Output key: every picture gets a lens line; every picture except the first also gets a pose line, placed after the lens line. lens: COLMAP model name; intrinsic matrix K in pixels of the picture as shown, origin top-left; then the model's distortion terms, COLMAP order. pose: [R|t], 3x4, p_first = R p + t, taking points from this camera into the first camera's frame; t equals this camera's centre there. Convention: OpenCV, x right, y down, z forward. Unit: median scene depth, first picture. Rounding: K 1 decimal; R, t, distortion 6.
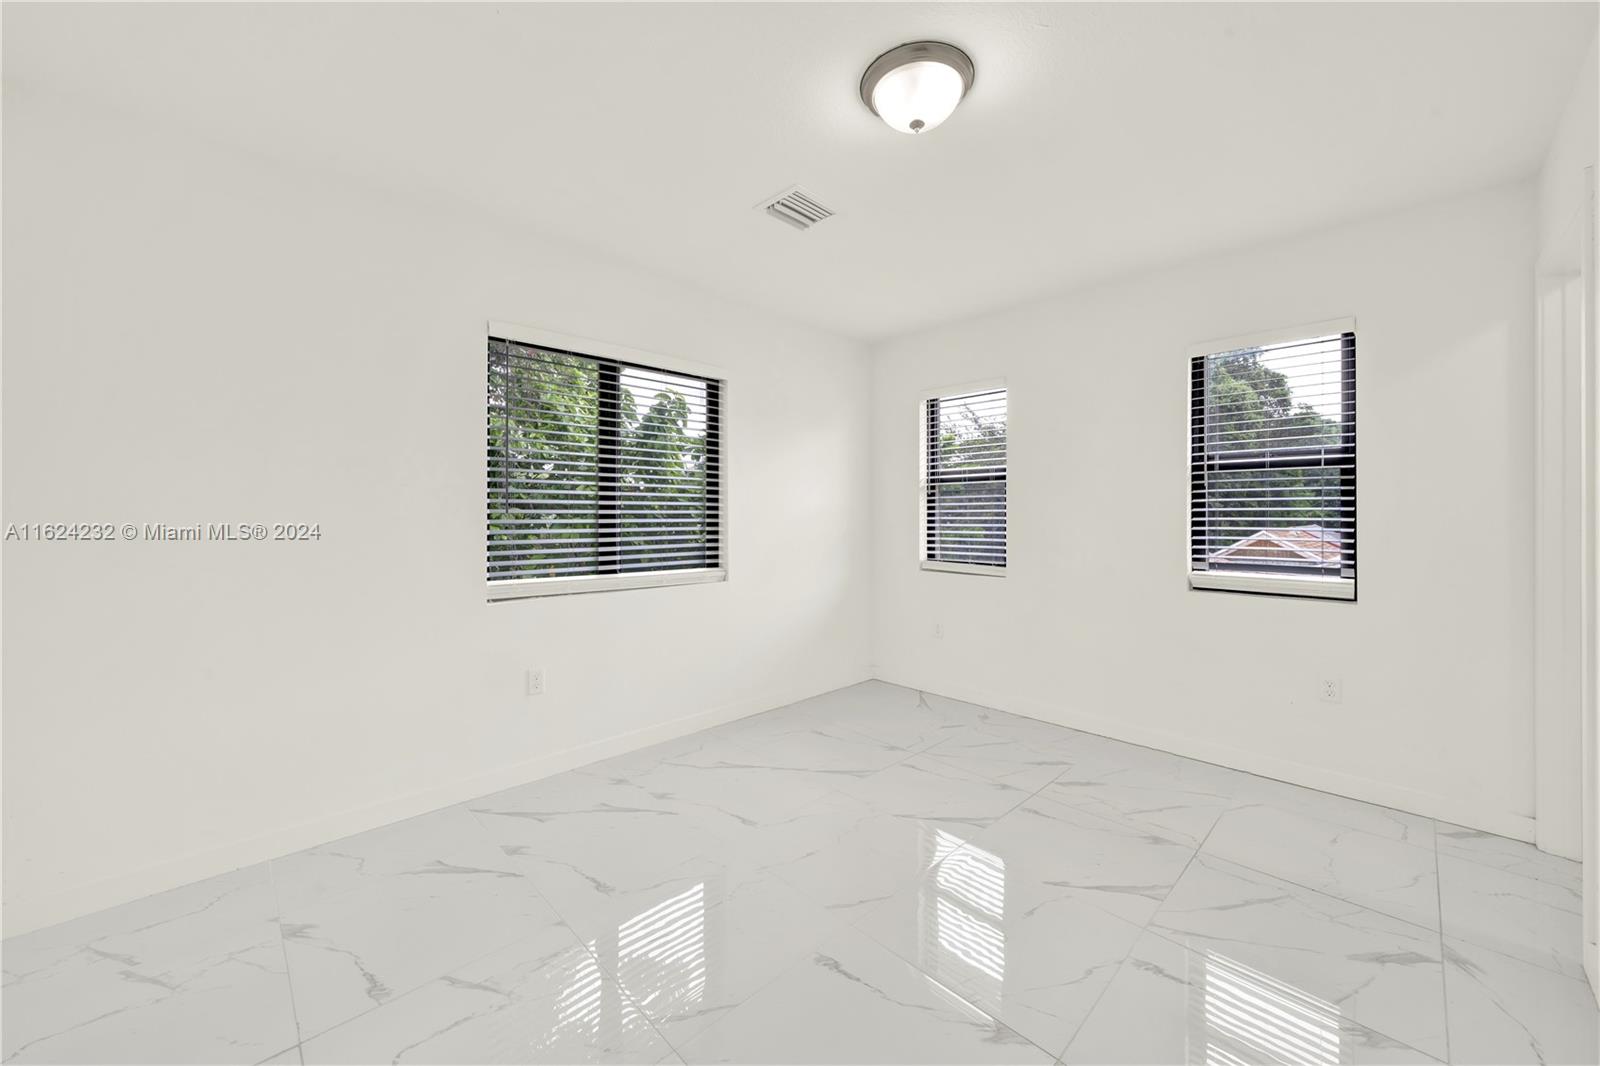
lens RADIAL K [[603.0, 0, 809.0], [0, 603.0, 528.9], [0, 0, 1]] dist [-0.001514, -0.000603]
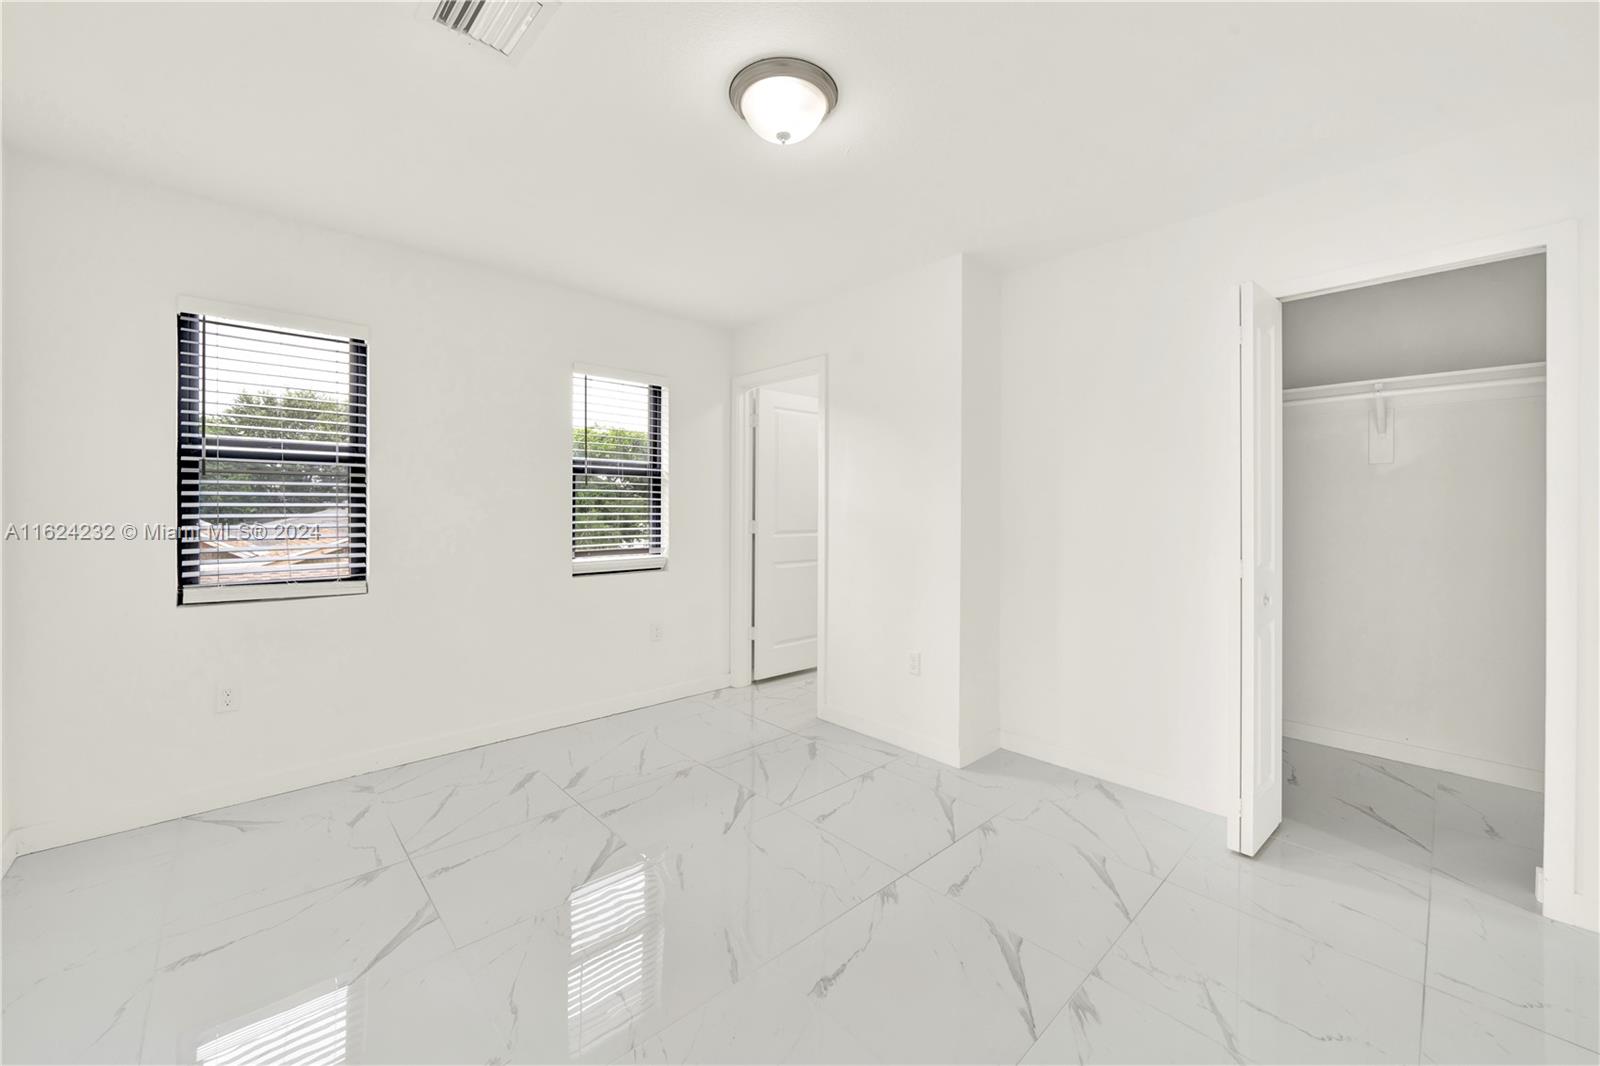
lens RADIAL K [[603.0, 0, 808.3], [0, 603.0, 532.2], [0, 0, 1]] dist [-0.001514, -0.000603]
pose [[0.030064, -0.033946, 0.998971, -0.408761], [0.019831, 0.999247, 0.033359, -0.010983], [-0.999351, 0.018808, 0.030715, 0.438368]]
